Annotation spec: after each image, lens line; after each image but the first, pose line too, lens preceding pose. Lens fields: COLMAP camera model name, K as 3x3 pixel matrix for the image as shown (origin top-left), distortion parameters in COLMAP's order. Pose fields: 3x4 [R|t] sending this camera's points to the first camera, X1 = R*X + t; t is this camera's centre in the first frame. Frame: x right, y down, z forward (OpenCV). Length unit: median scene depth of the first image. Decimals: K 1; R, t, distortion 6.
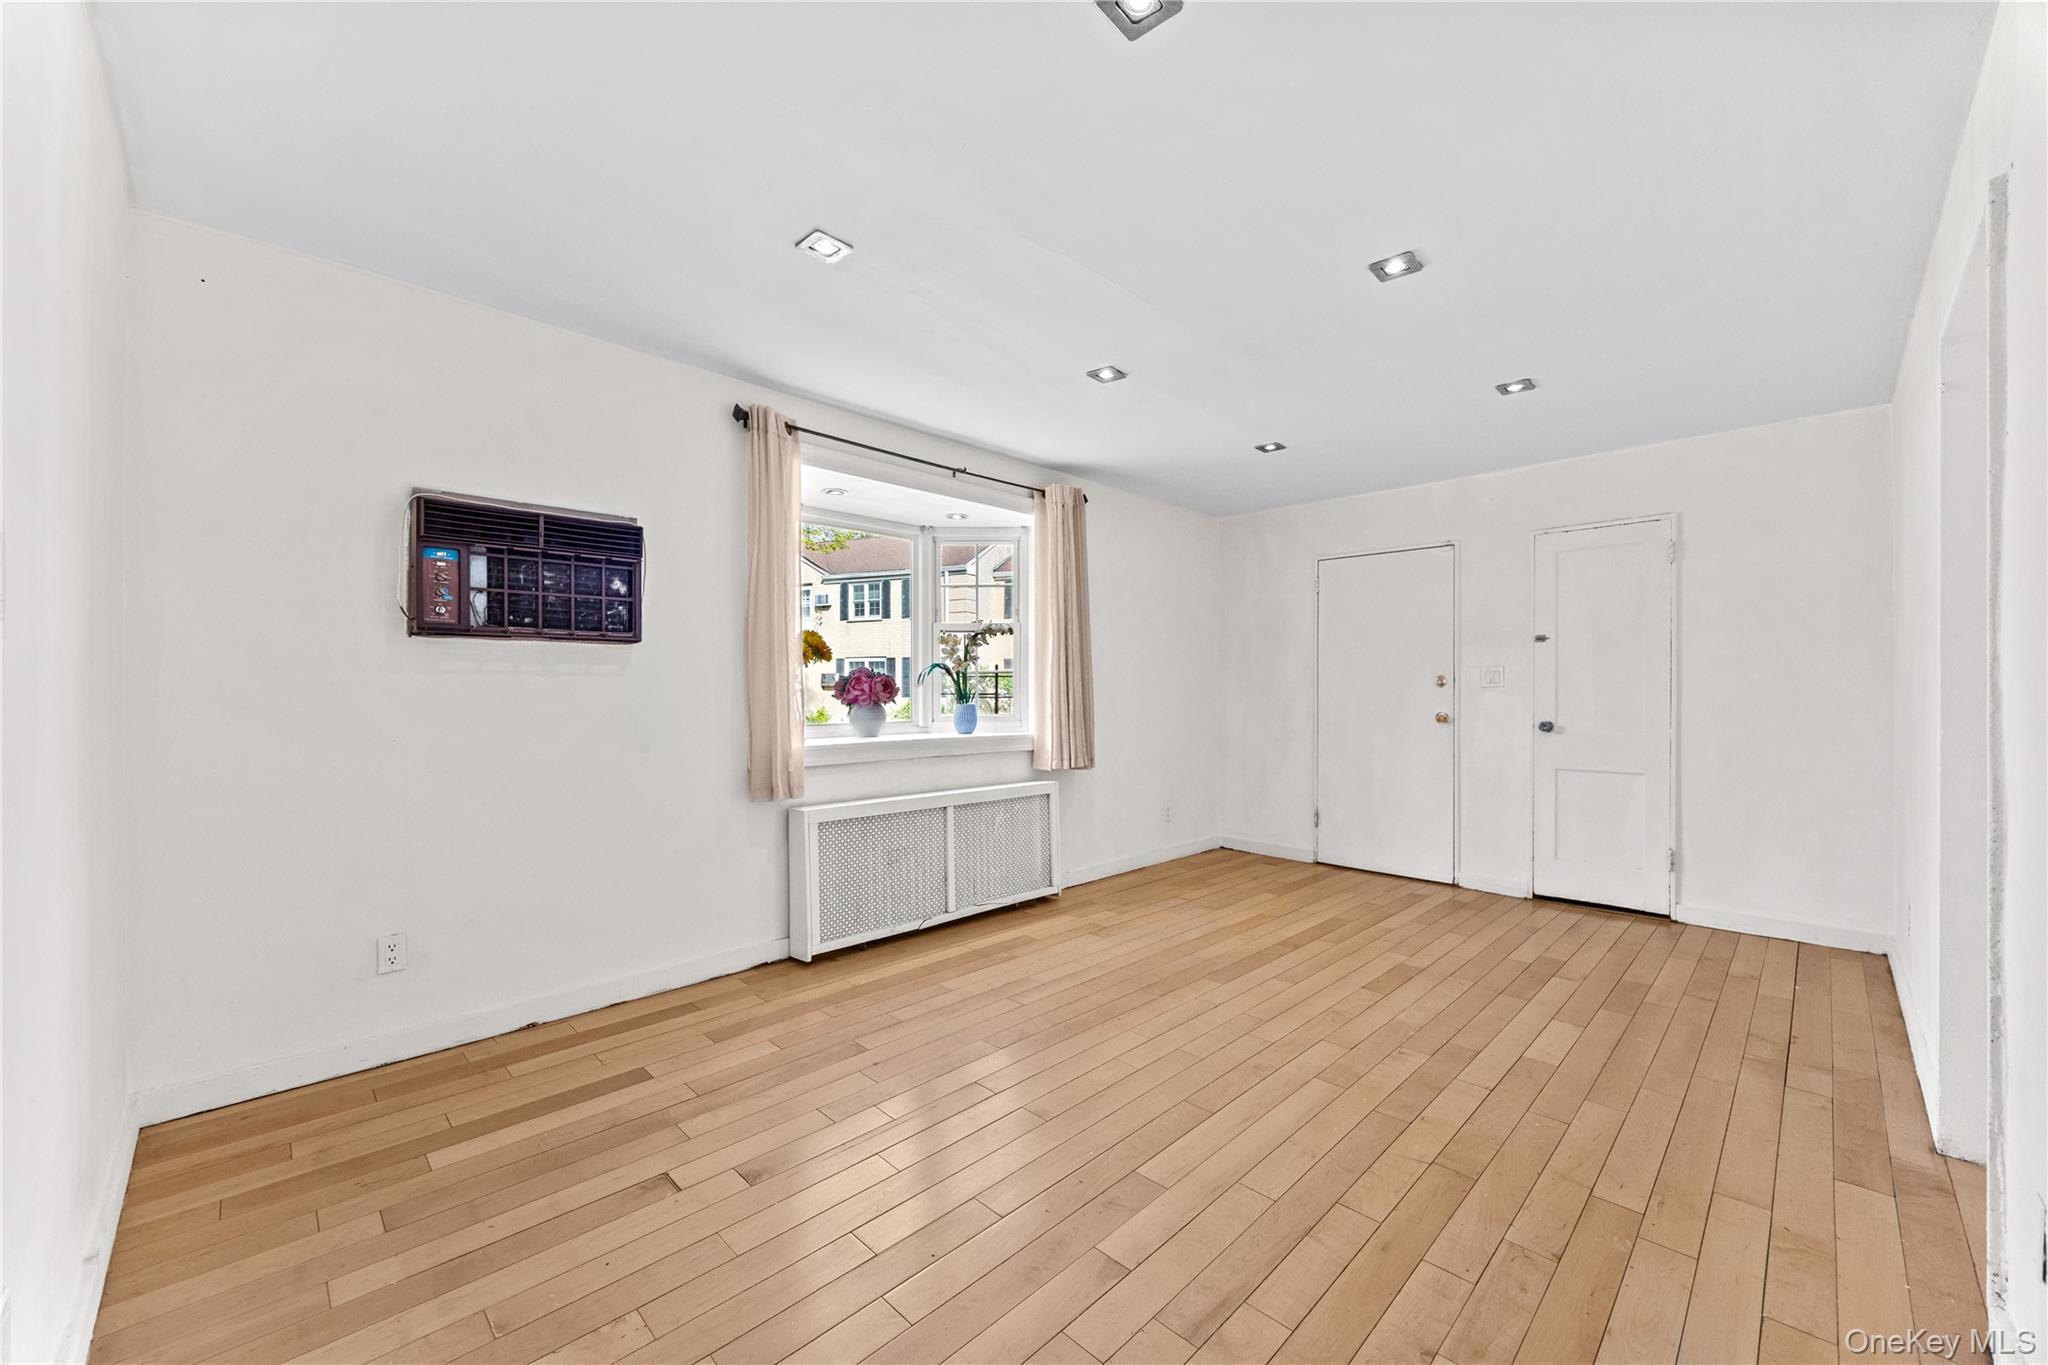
lens RADIAL K [[803.8, 0, 1035.9], [0, 803.8, 689.9], [0, 0, 1]] dist [0.000256, 0.000160]
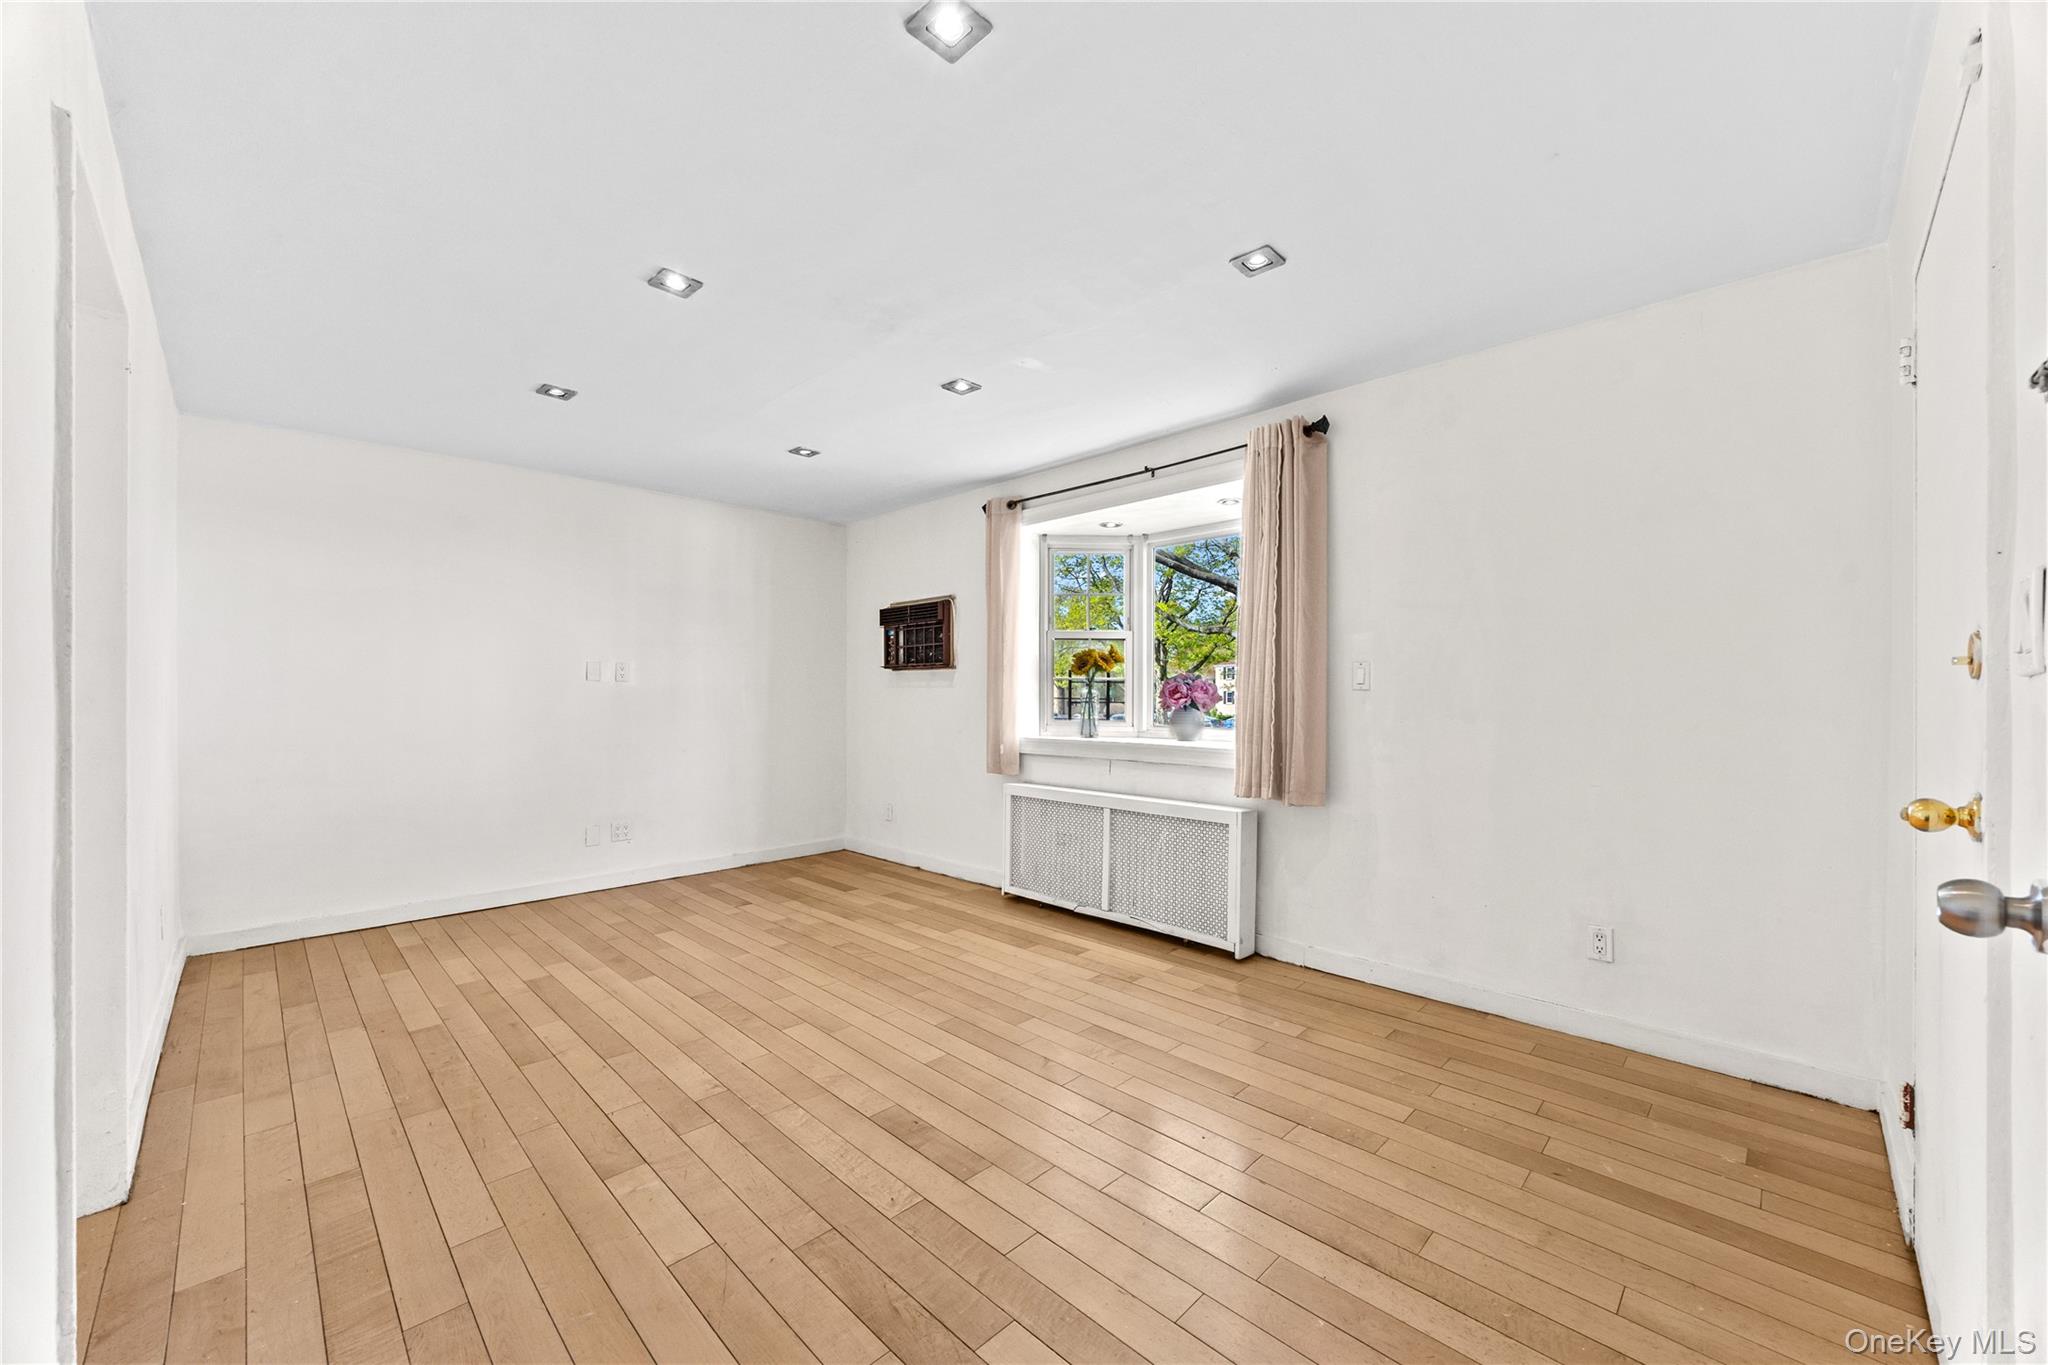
lens RADIAL K [[783.6, 0, 1029.9], [0, 783.6, 692.1], [0, 0, 1]] dist [-0.000156, -0.000167]
pose [[-0.003540, -0.003298, -0.999988, 0.943024], [0.001684, 0.999993, -0.003304, -0.000879], [0.999992, -0.001695, -0.003534, 0.948788]]
